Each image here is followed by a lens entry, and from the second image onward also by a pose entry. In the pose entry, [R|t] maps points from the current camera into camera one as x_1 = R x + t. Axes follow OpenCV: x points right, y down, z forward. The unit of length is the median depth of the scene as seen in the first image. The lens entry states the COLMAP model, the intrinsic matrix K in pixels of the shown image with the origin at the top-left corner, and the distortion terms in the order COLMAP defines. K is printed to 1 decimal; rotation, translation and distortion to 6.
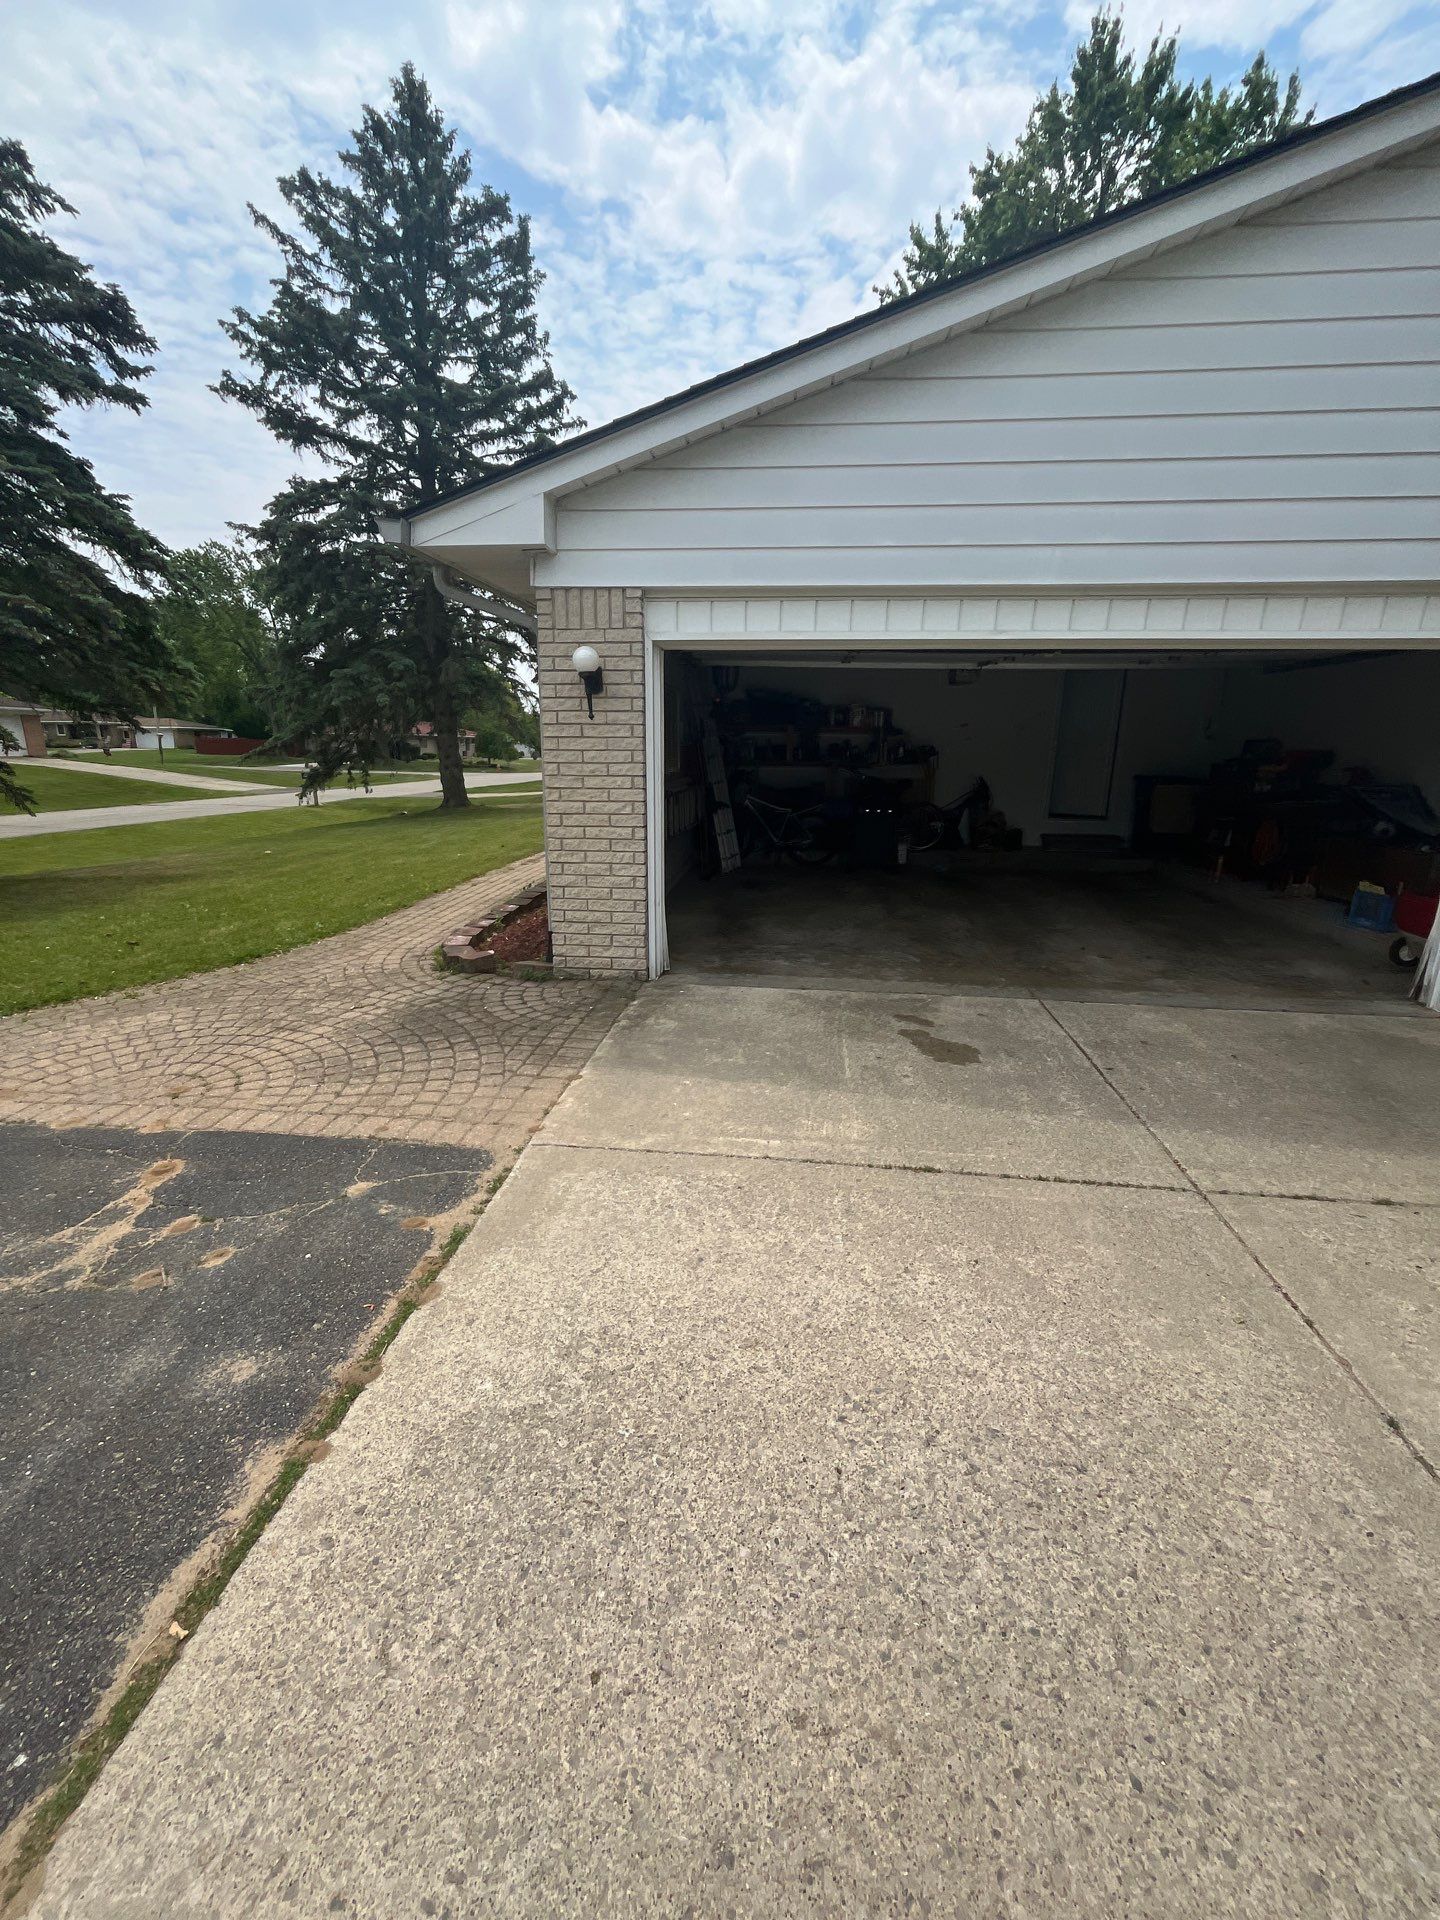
lens RADIAL K [[771.8, 0, 720.0], [0, 771.8, 960.0], [0, 0, 1]] dist [-0.006568, -0.000002]
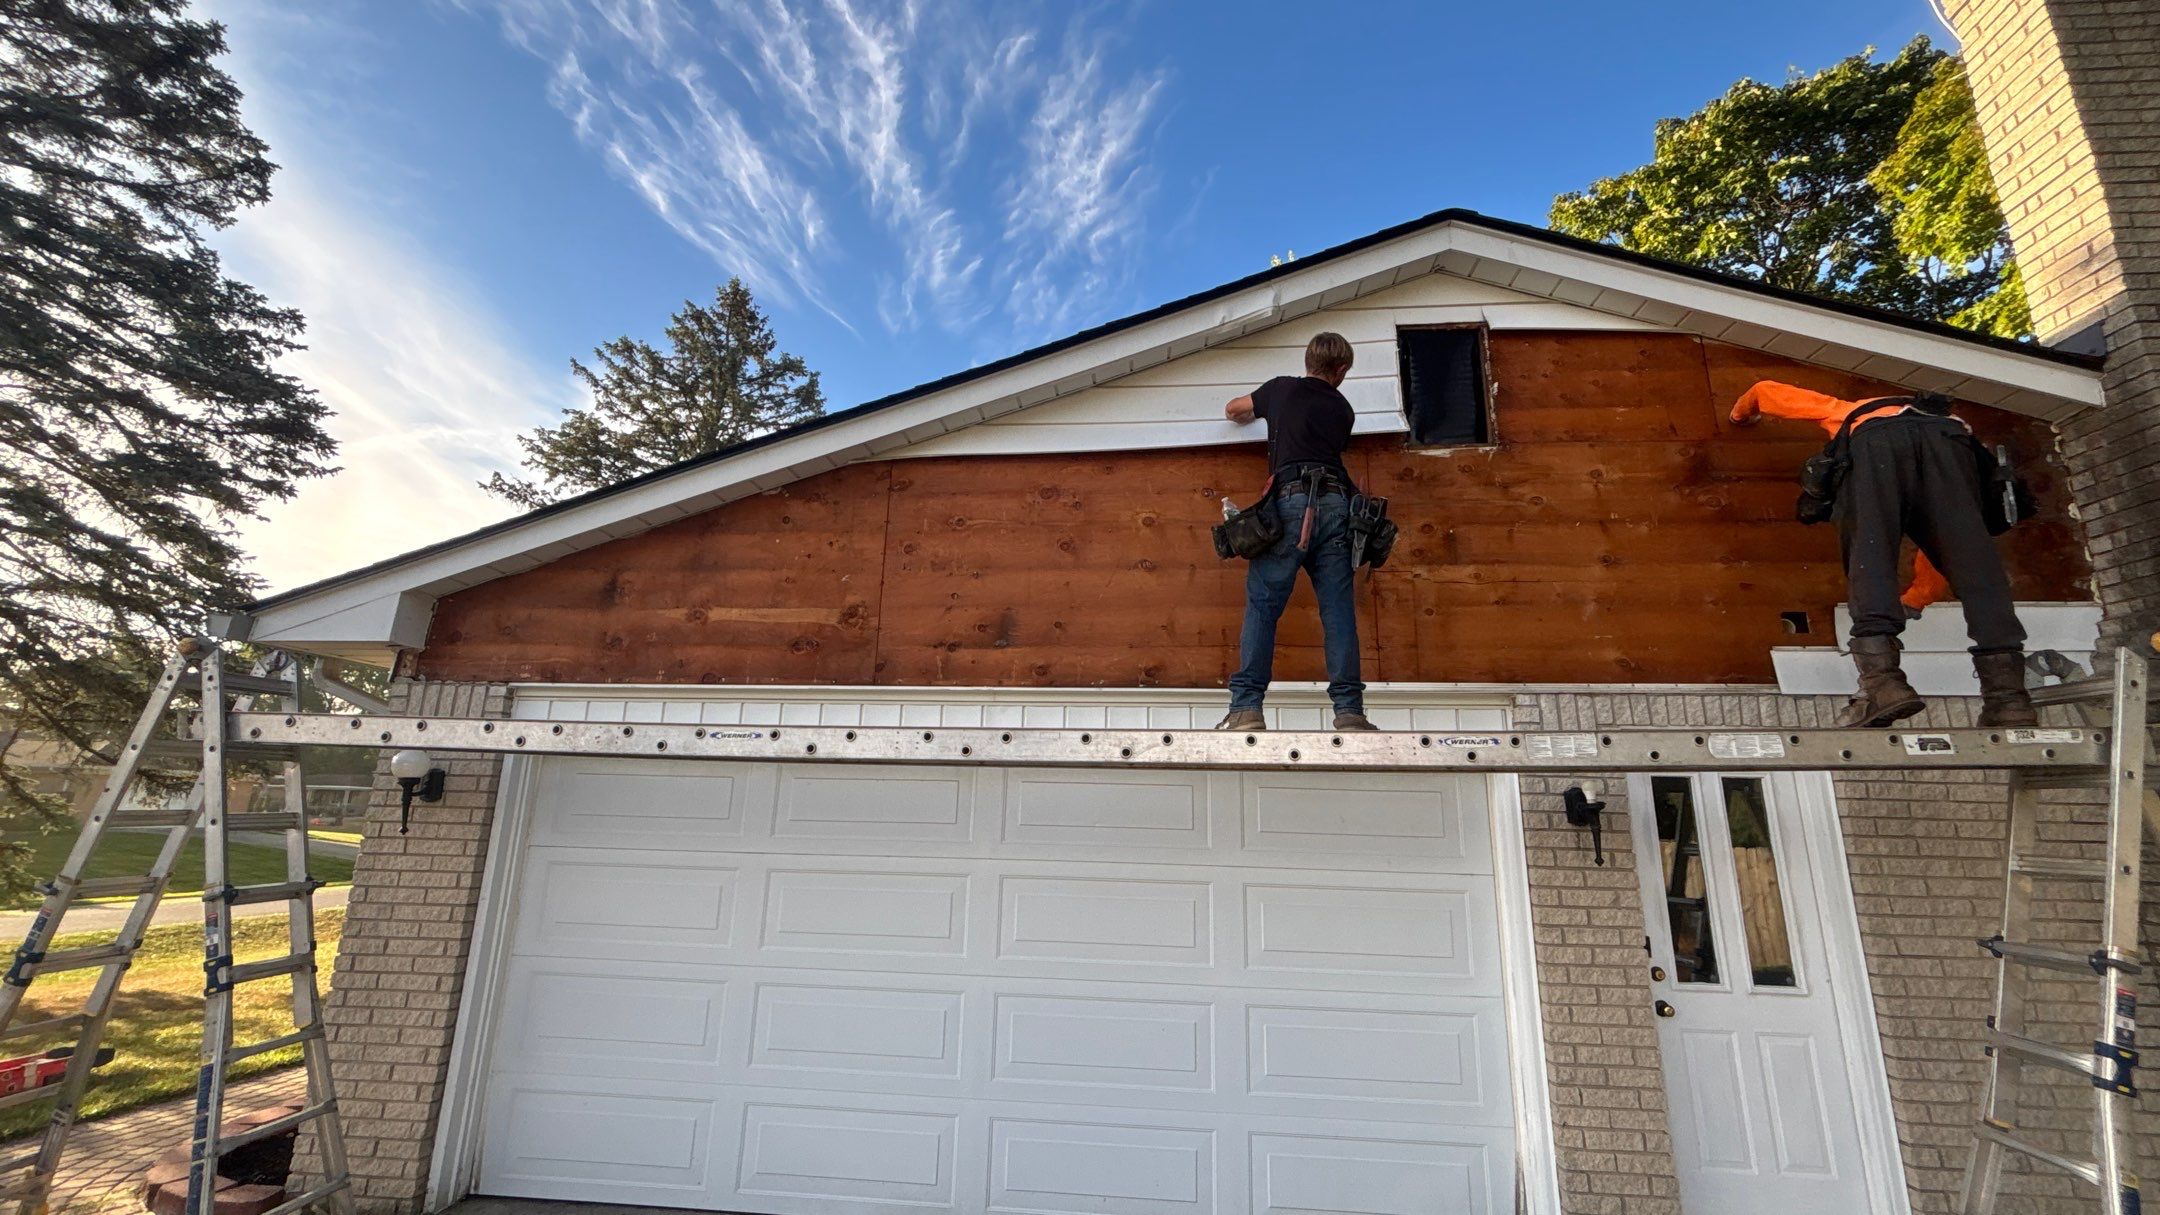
lens RADIAL K [[862.9, 0, 1080.0], [0, 862.9, 607.5], [0, 0, 1]] dist [0.000657, 0.000091]
pose [[0.999717, 0.016348, 0.017264, 0.526428], [-0.005852, 0.872962, -0.487753, -0.082790], [-0.023045, 0.487514, 0.872811, 0.078020]]
